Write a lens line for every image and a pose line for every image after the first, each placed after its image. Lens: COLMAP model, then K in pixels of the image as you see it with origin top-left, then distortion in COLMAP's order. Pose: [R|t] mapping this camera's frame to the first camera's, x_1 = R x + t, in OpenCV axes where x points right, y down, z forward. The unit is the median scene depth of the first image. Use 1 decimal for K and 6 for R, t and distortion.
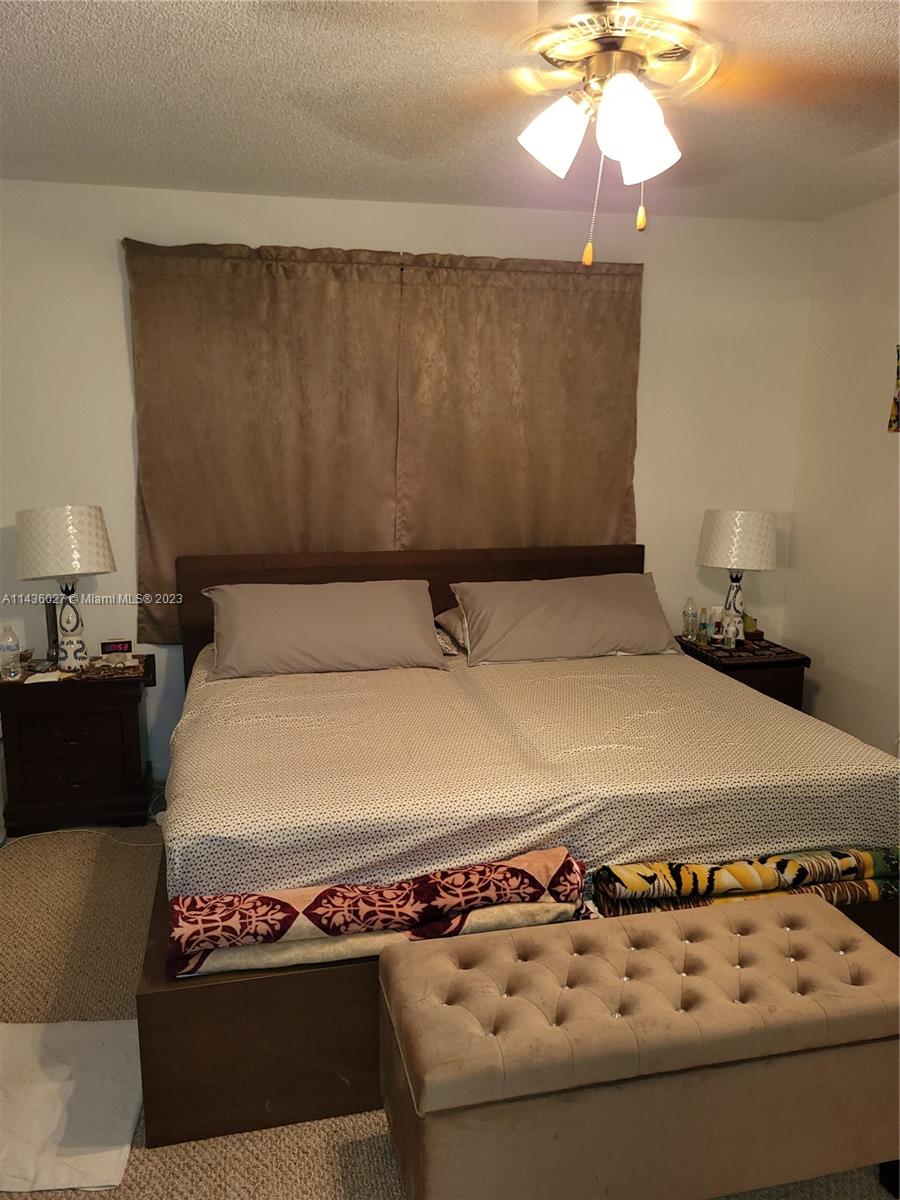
lens RADIAL K [[888.4, 0, 442.8], [0, 888.4, 625.5], [0, 0, 1]] dist [0.043881, -0.005000]
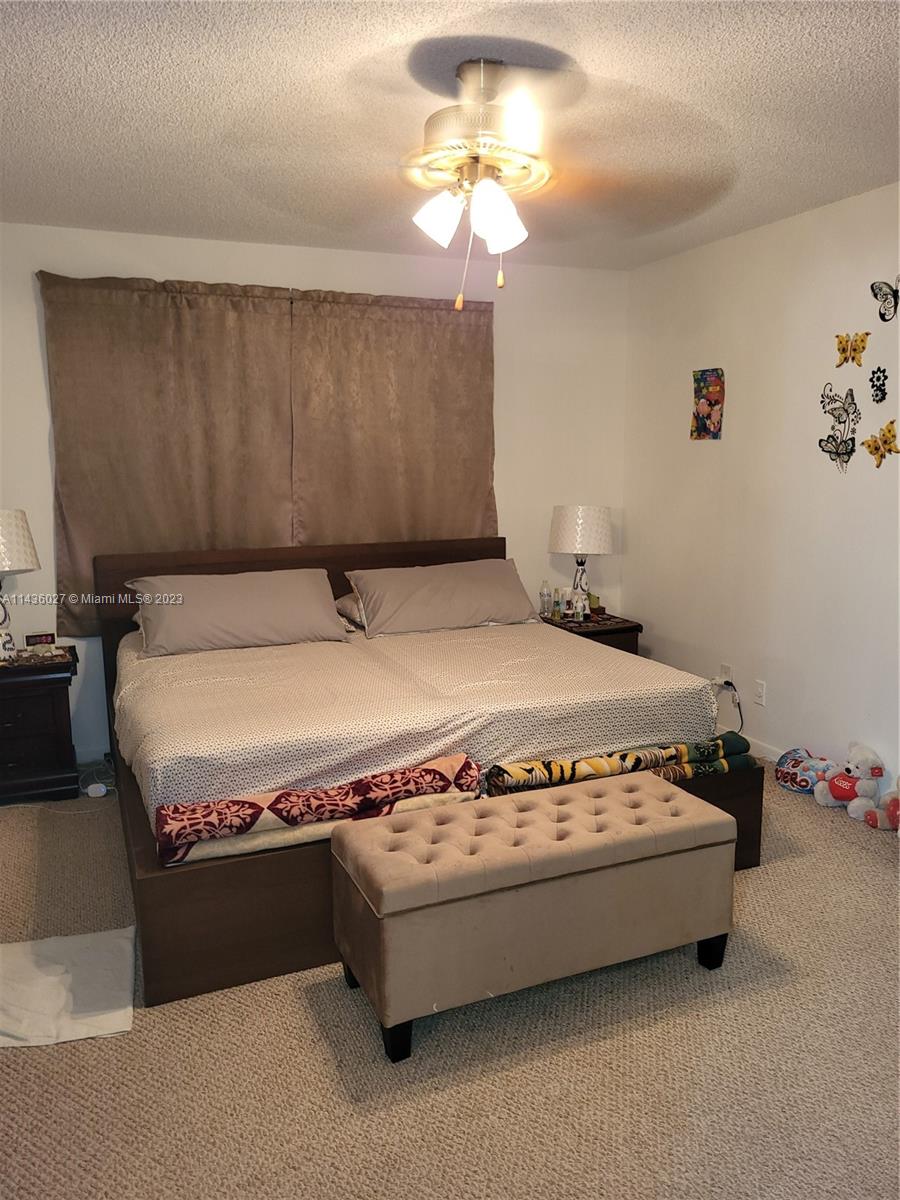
lens RADIAL K [[888.4, 0, 442.8], [0, 888.4, 625.5], [0, 0, 1]] dist [0.043881, -0.005000]
pose [[0.986141, -0.041298, 0.160687, -0.056990], [0.045387, 0.998730, -0.021857, 0.055334], [-0.159580, 0.028848, 0.986763, -0.167479]]
